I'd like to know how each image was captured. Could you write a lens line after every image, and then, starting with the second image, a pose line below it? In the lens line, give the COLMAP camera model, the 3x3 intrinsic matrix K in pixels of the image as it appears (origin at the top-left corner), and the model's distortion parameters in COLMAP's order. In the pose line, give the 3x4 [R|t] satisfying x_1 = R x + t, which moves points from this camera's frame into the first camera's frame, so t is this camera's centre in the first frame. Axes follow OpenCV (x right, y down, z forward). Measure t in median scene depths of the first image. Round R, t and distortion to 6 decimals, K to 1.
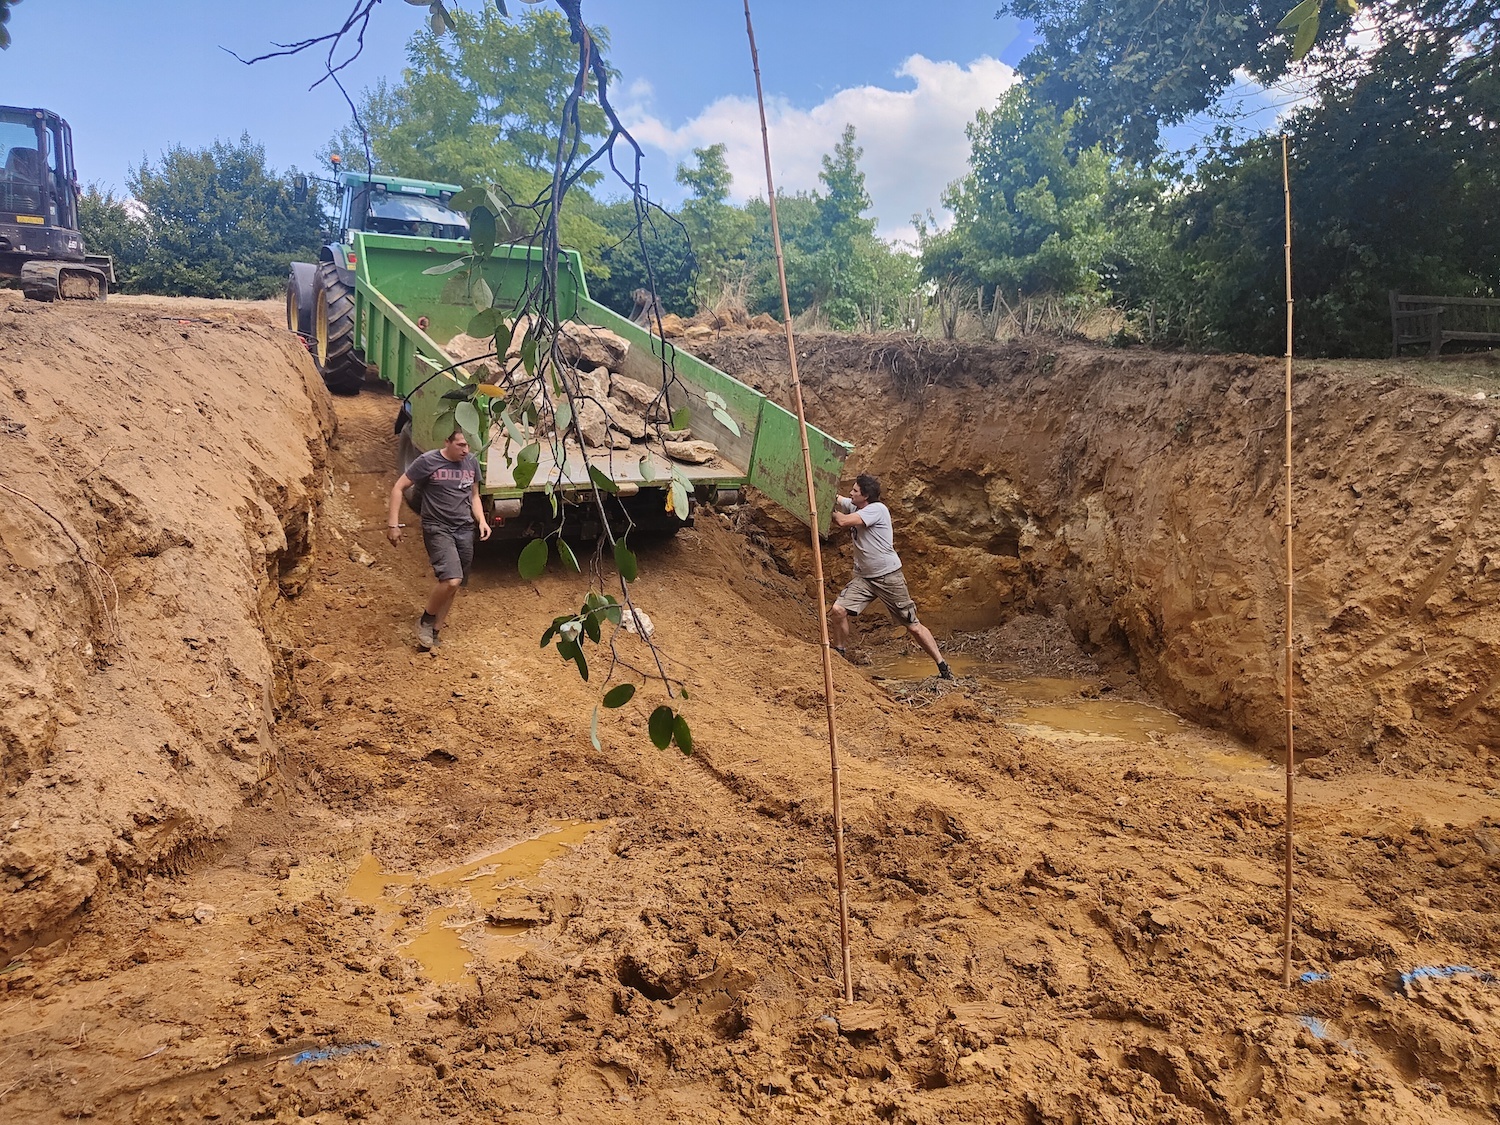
lens RADIAL K [[1040.9, 0, 743.4], [0, 1040.9, 542.4], [0, 0, 1]] dist [0.002750, 0.000351]
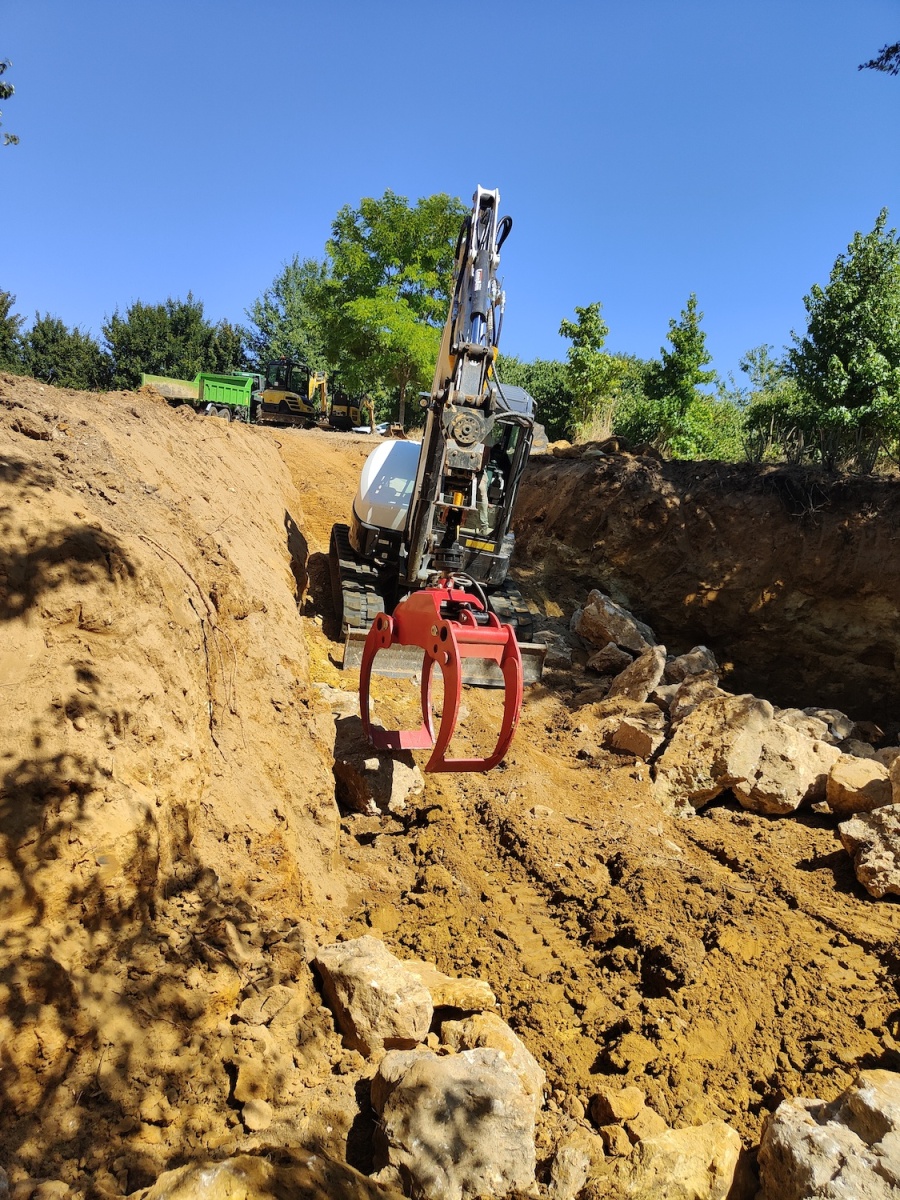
lens RADIAL K [[823.5, 0, 450.0], [0, 823.5, 600.0], [0, 0, 1]] dist [-0.000406, 0.002256]
pose [[0.993172, 0.066841, -0.095615, -0.259315], [-0.070167, 0.997026, -0.031861, 0.005081], [0.093201, 0.038352, 0.994908, 0.174193]]
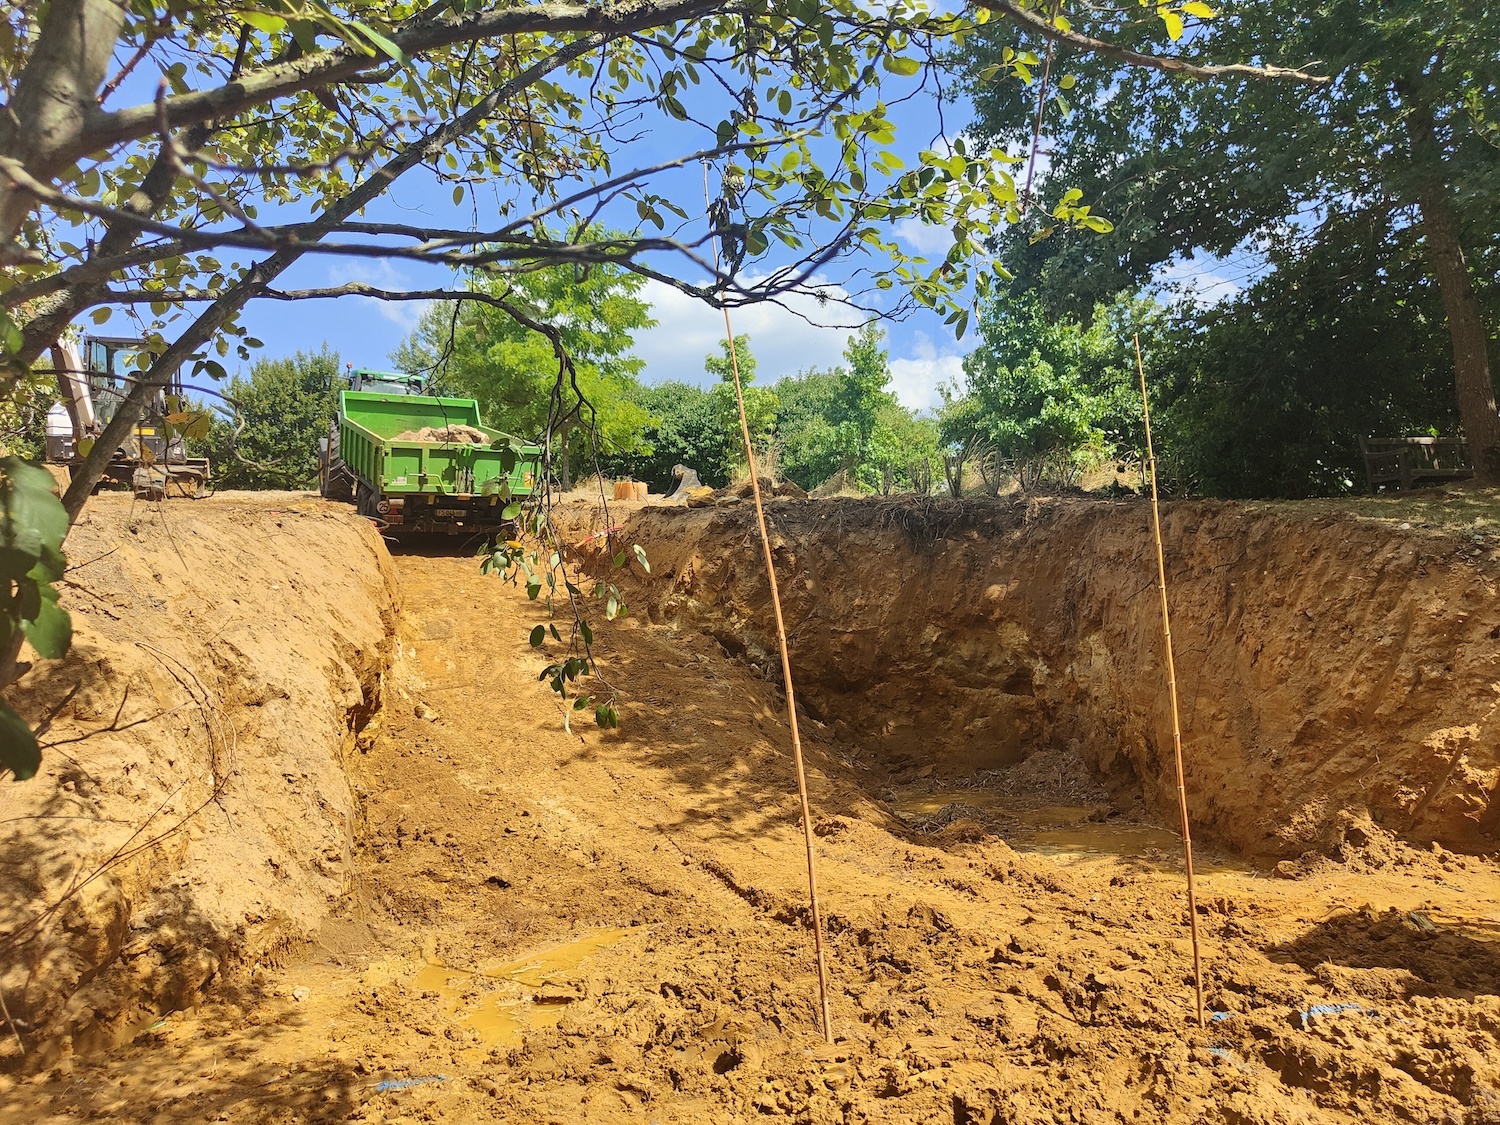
lens RADIAL K [[1029.3, 0, 737.8], [0, 1029.3, 562.0], [0, 0, 1]] dist [-0.000406, 0.002256]
pose [[0.997776, -0.042211, -0.051578, 0.049315], [0.034690, 0.989701, -0.138882, 0.030572], [0.056909, 0.136784, 0.988965, -0.154204]]
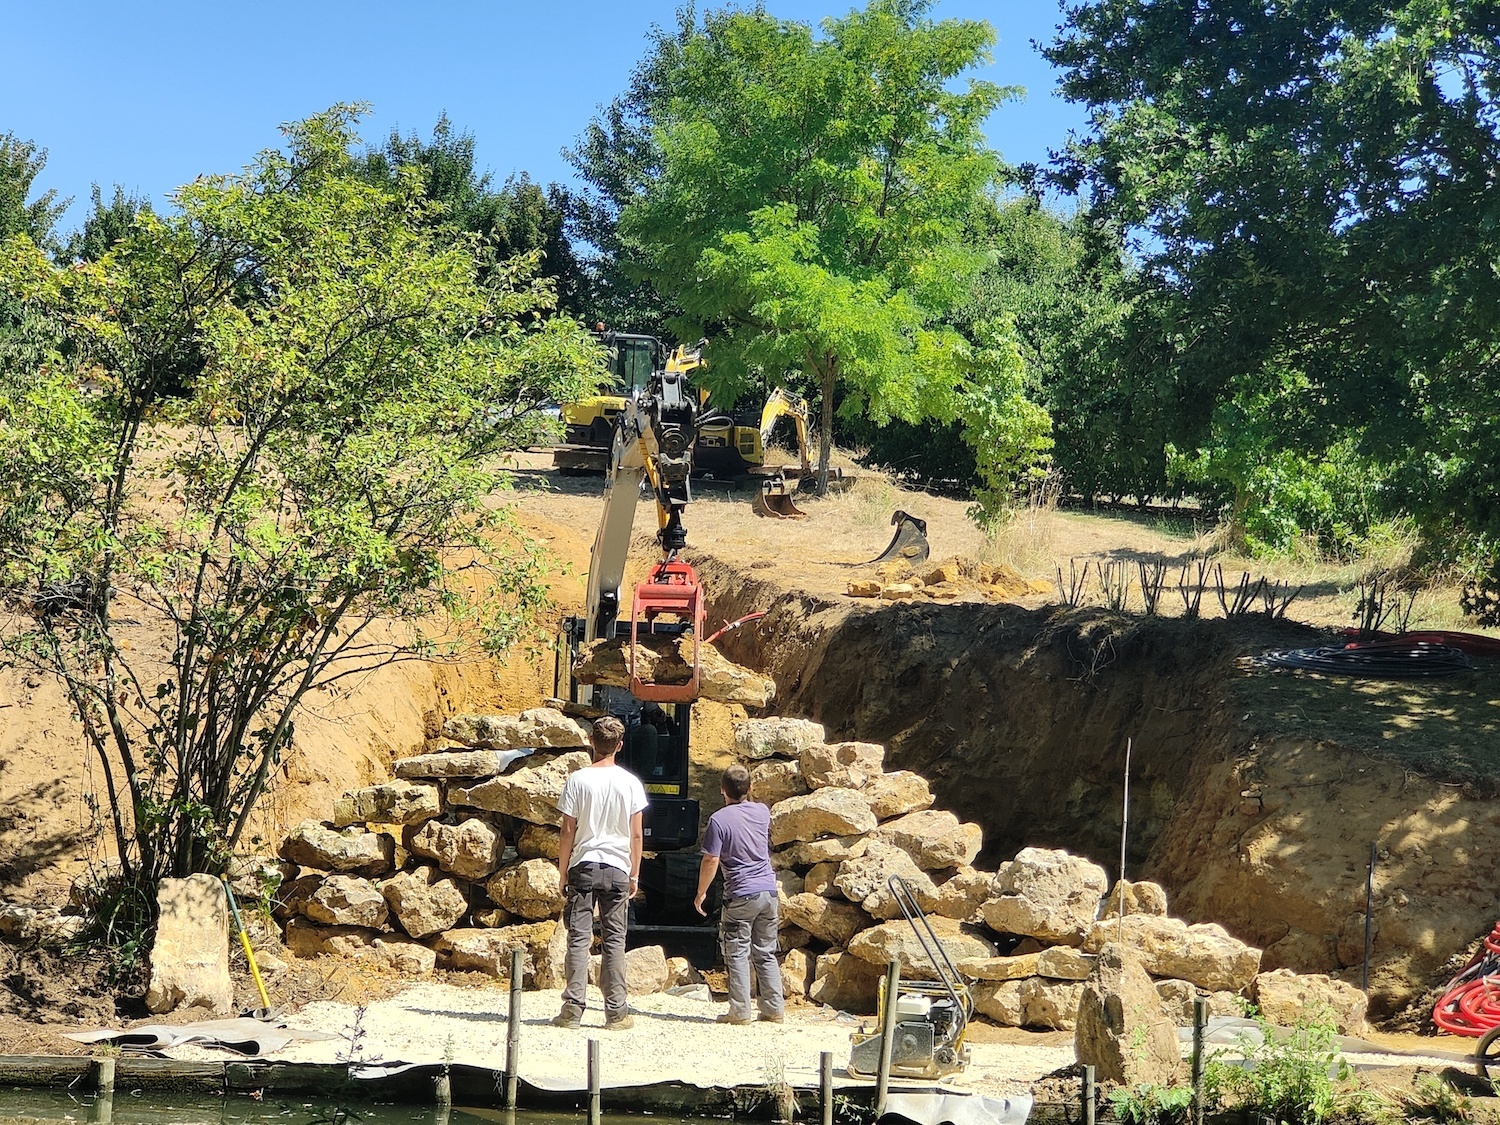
lens RADIAL K [[3040.9, 0, 742.1], [0, 3040.9, 597.0], [0, 0, 1]] dist [-0.155172, 4.025711]
pose [[0.943144, 0.024789, -0.331459, 1.537972], [-0.067944, 0.990537, -0.119249, 0.226469], [0.325366, 0.134990, 0.935903, -3.057905]]
